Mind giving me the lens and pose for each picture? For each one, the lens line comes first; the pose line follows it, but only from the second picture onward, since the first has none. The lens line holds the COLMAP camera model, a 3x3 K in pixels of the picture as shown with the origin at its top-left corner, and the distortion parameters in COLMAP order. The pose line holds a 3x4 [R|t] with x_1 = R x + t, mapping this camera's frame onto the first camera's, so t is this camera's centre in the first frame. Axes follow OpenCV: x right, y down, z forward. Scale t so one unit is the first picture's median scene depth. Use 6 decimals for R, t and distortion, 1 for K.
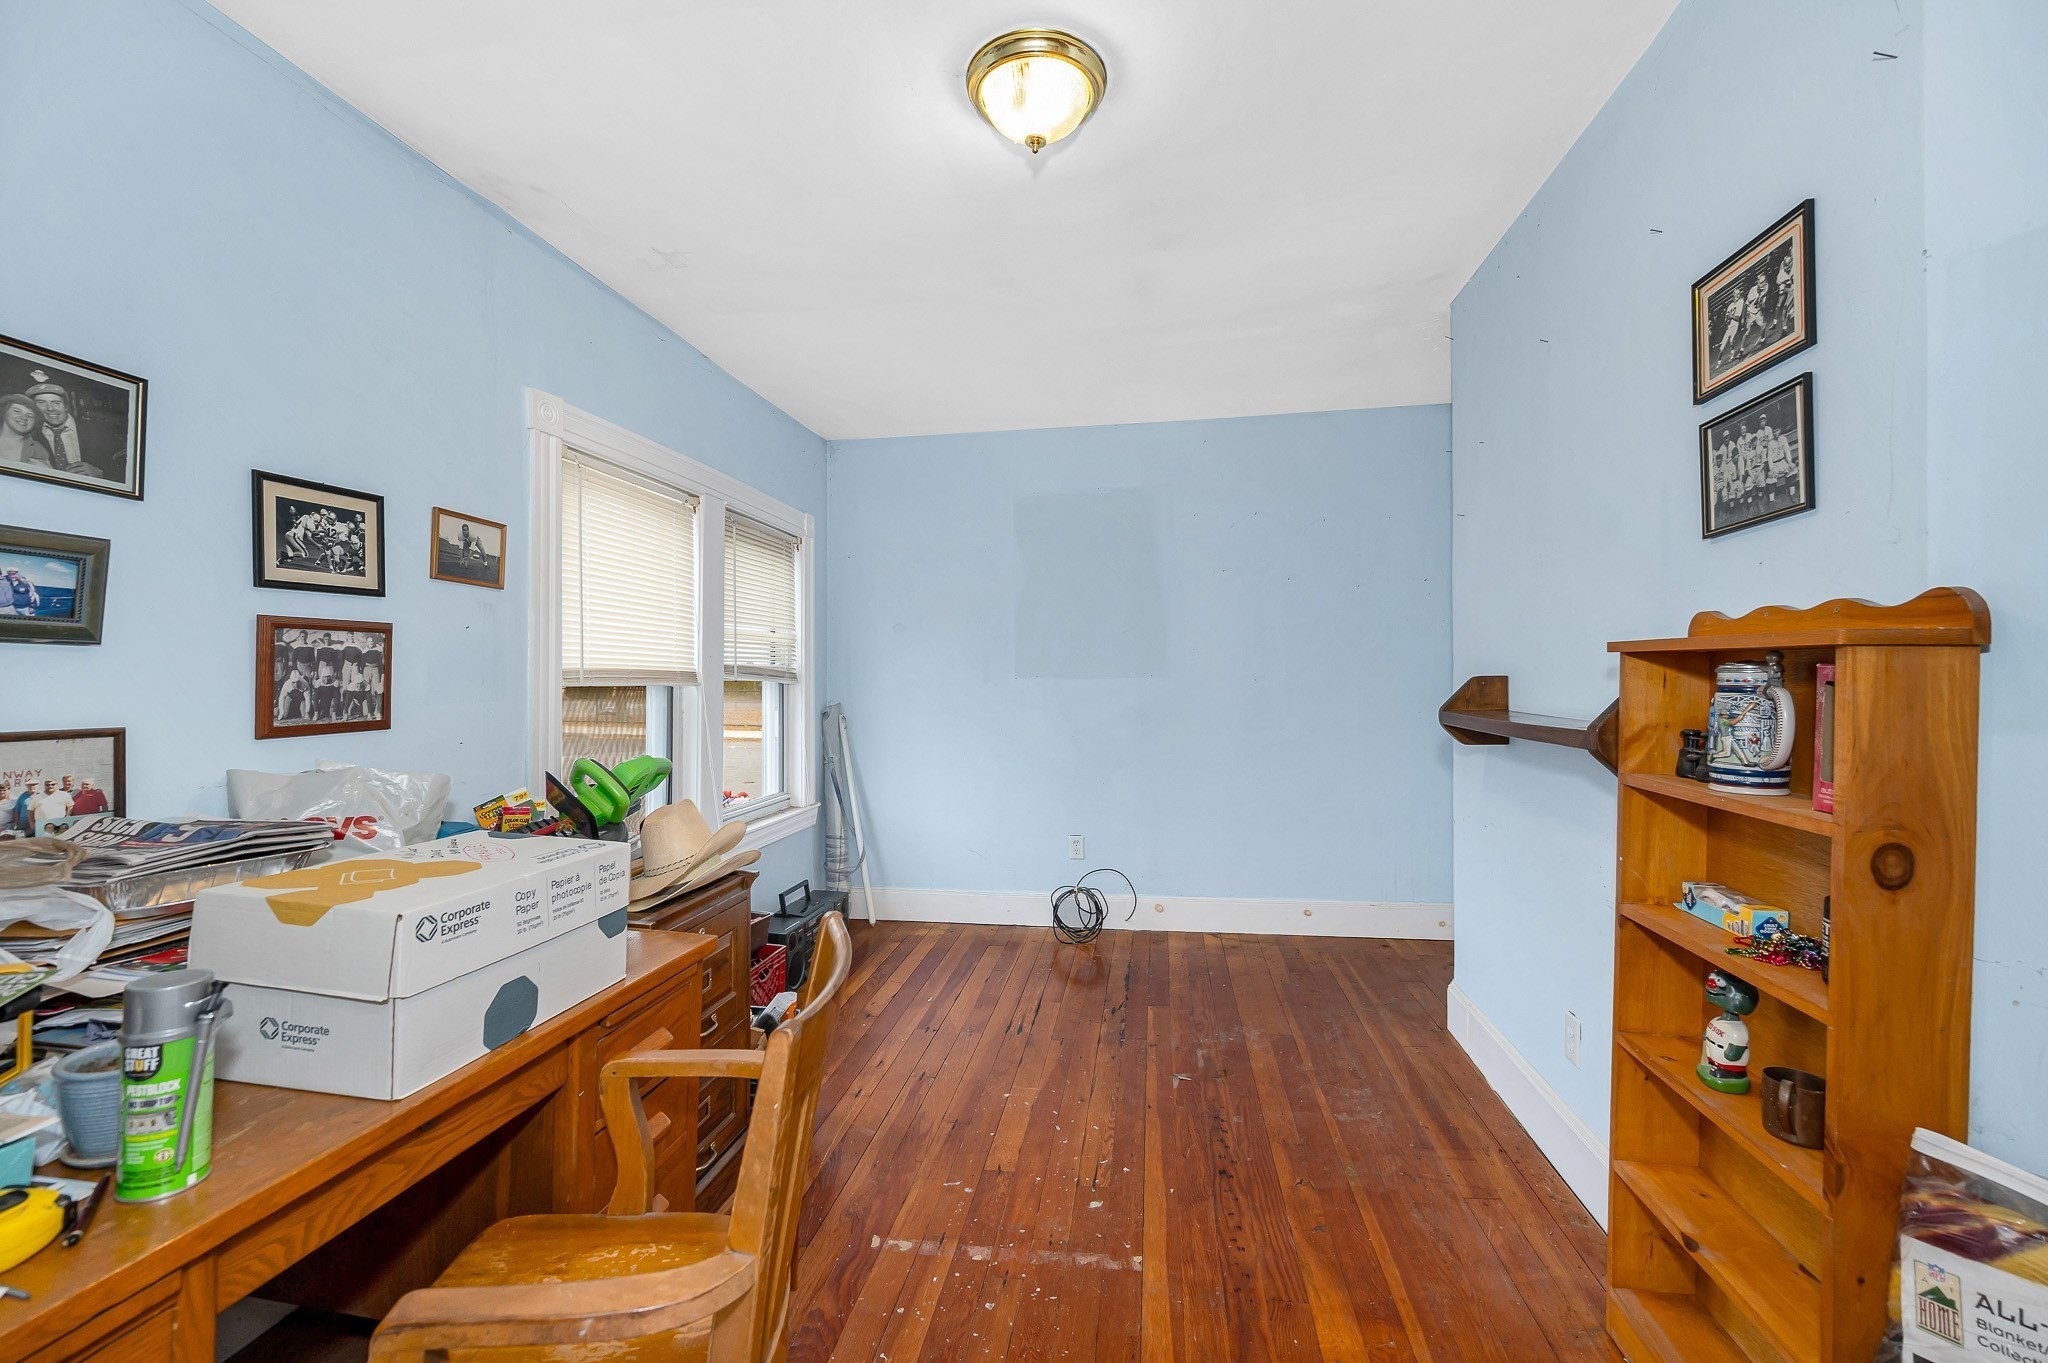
lens RADIAL K [[825.1, 0, 1029.8], [0, 825.1, 679.7], [0, 0, 1]] dist [-0.001945, -0.000300]
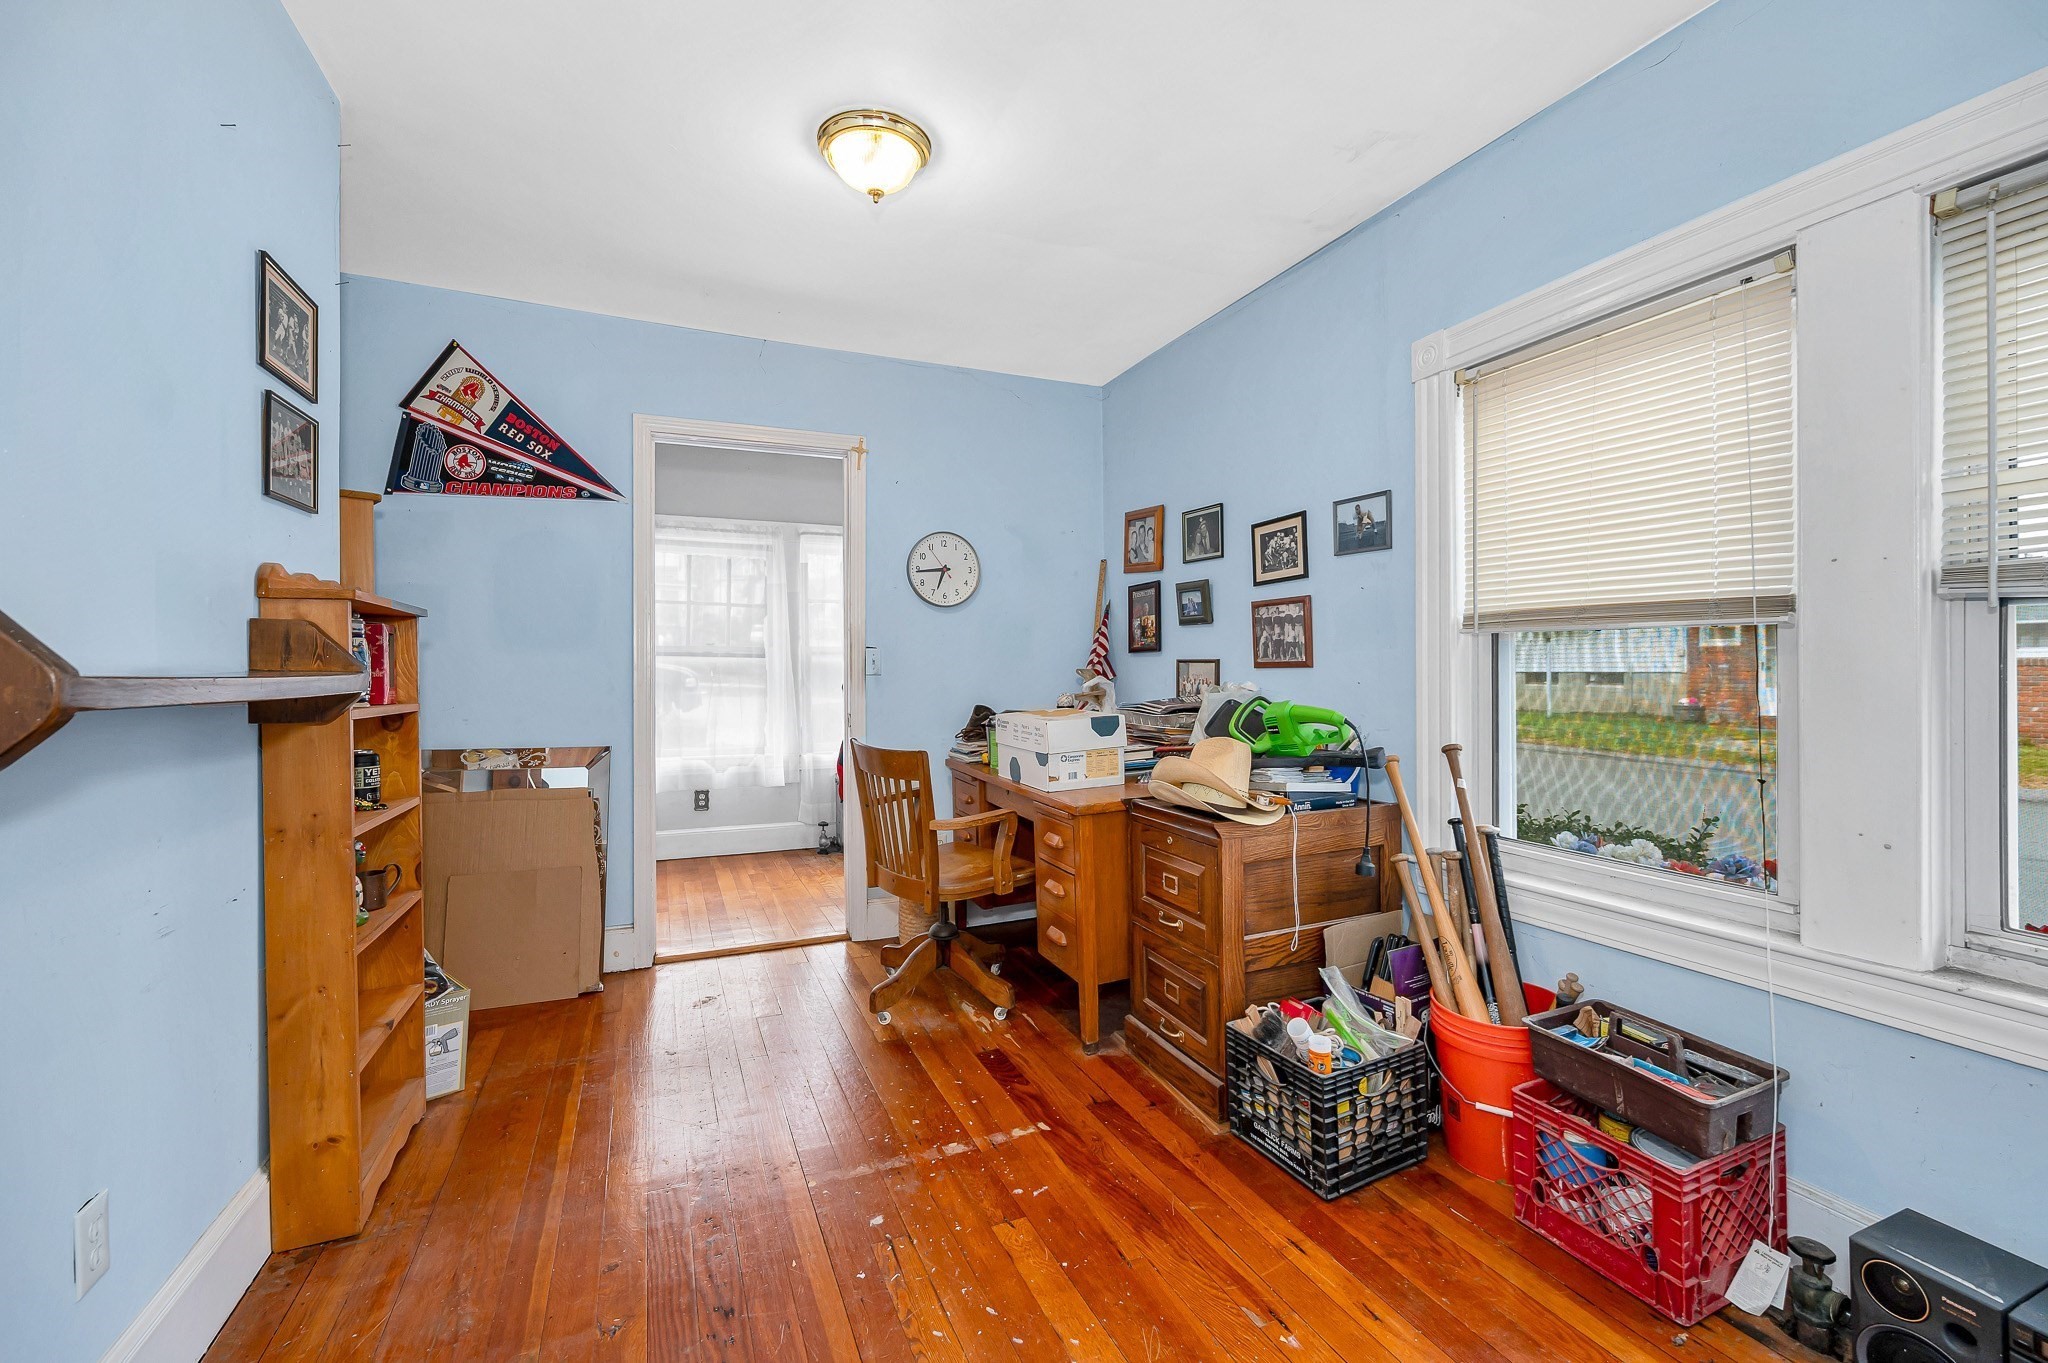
lens RADIAL K [[869.2, 0, 1016.9], [0, 869.2, 664.5], [0, 0, 1]] dist [0.001490, 0.000138]
pose [[-0.850950, 0.008839, -0.525172, 0.501874], [0.007883, 0.999961, 0.004057, 0.046630], [0.525188, -0.000688, -0.850986, 2.157499]]
